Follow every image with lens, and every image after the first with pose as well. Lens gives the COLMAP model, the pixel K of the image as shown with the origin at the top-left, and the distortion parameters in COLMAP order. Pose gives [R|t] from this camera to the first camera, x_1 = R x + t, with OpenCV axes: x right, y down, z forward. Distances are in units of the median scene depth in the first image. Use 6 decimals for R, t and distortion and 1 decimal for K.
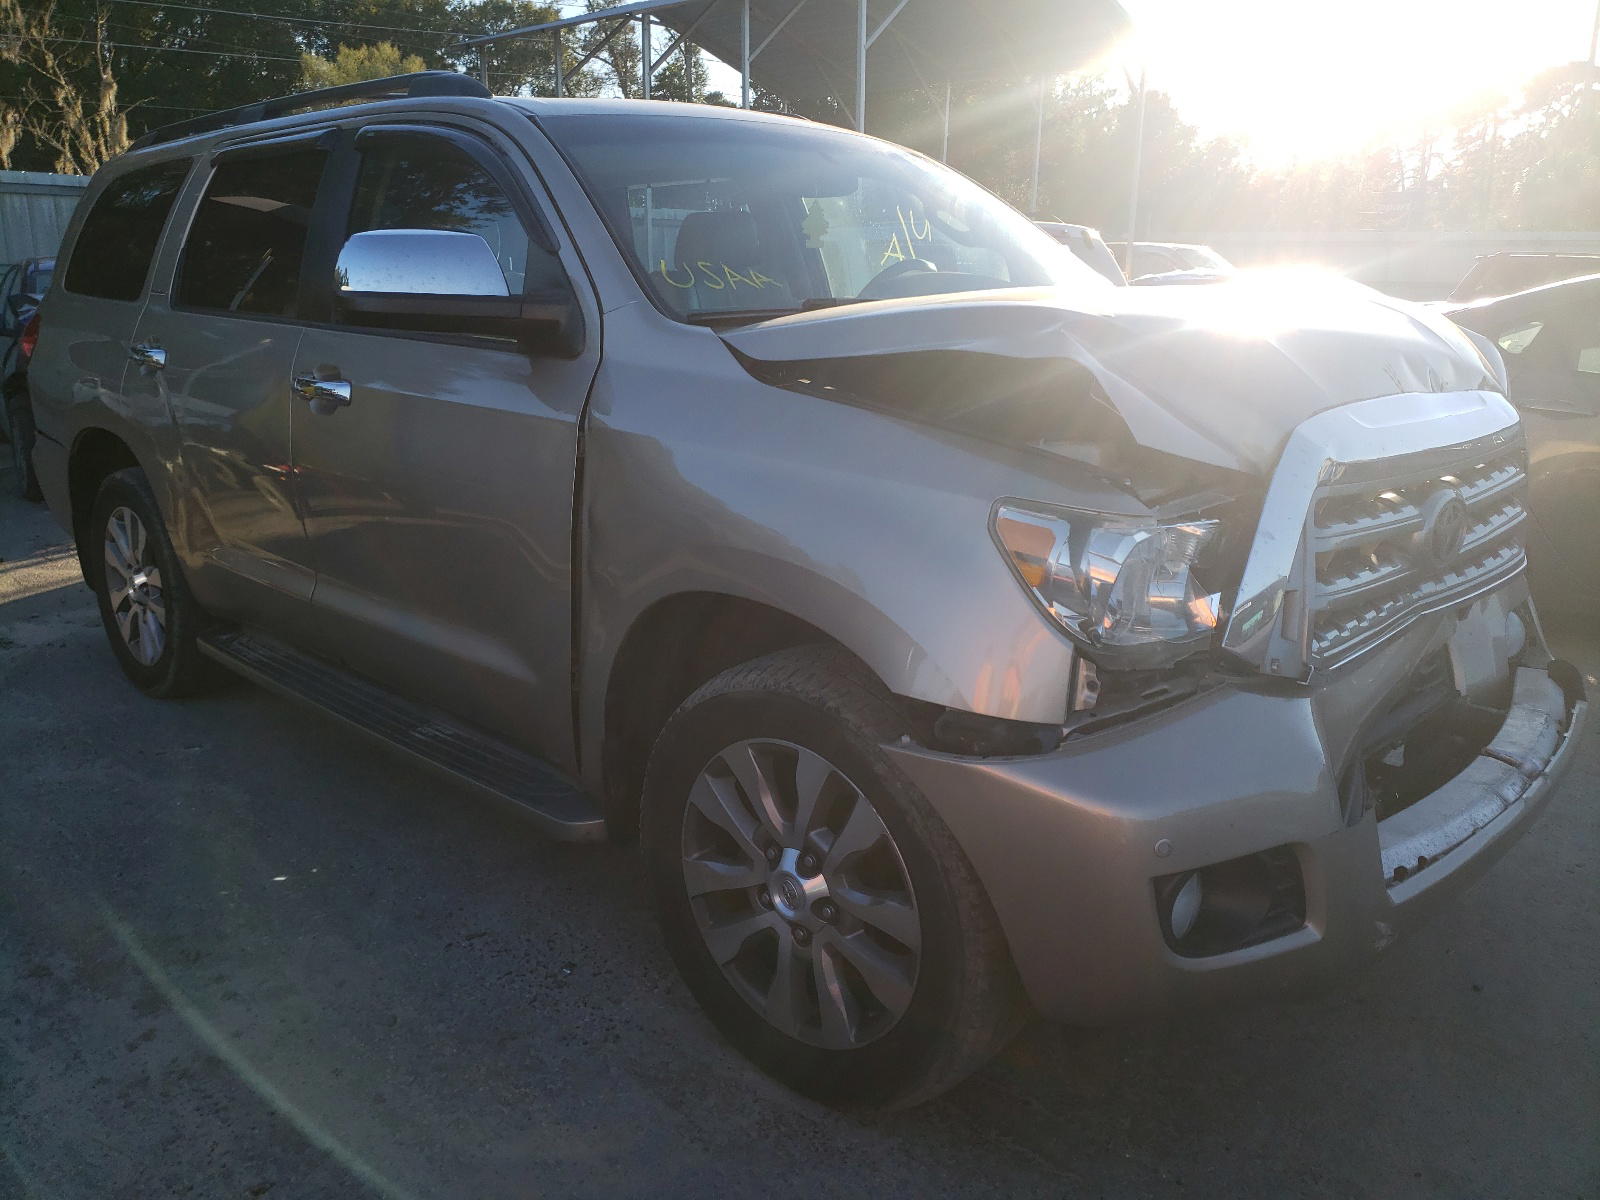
lens RADIAL K [[1051.1, 0, 800.0], [0, 1051.1, 600.0], [0, 0, 1]] dist [0.001593, -0.001920]
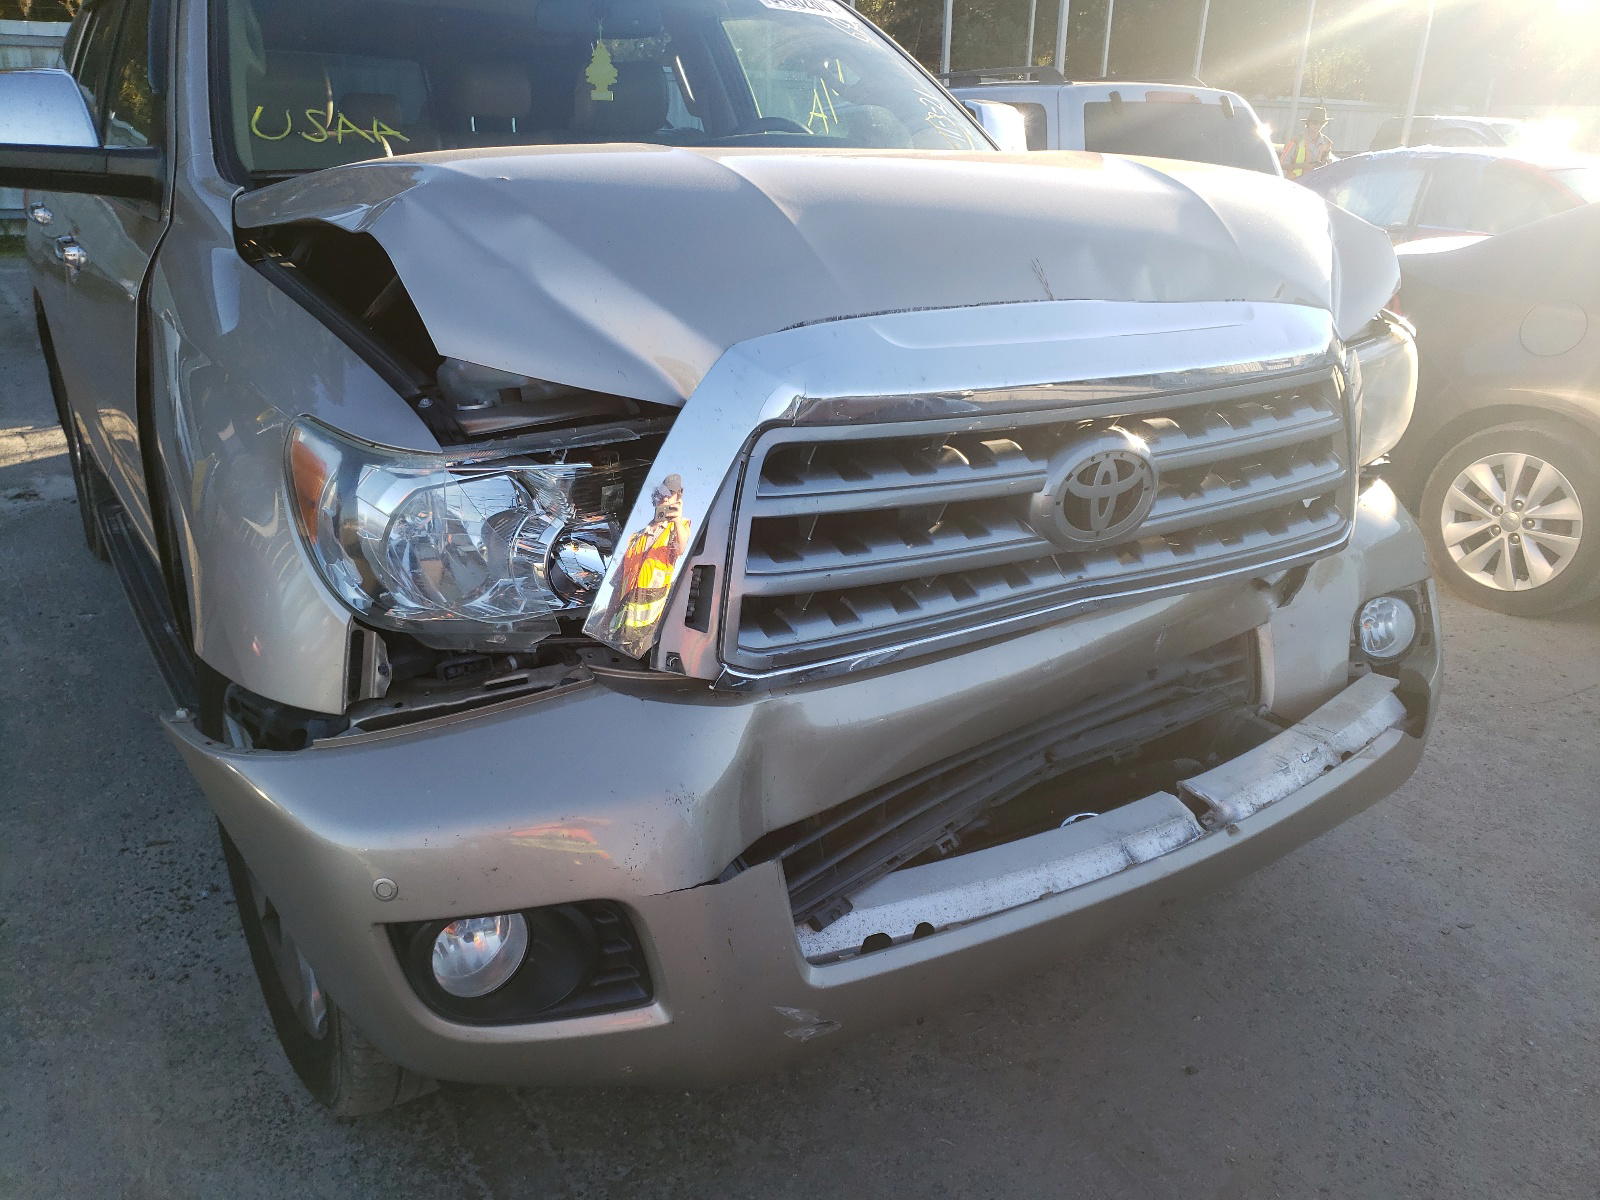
lens RADIAL K [[1051.1, 0, 800.0], [0, 1051.1, 600.0], [0, 0, 1]] dist [0.001593, -0.001920]
pose [[0.979861, 0.090671, -0.177910, 0.614826], [-0.071273, 0.991085, 0.112560, -0.067749], [0.186530, -0.097613, 0.977588, 0.260579]]
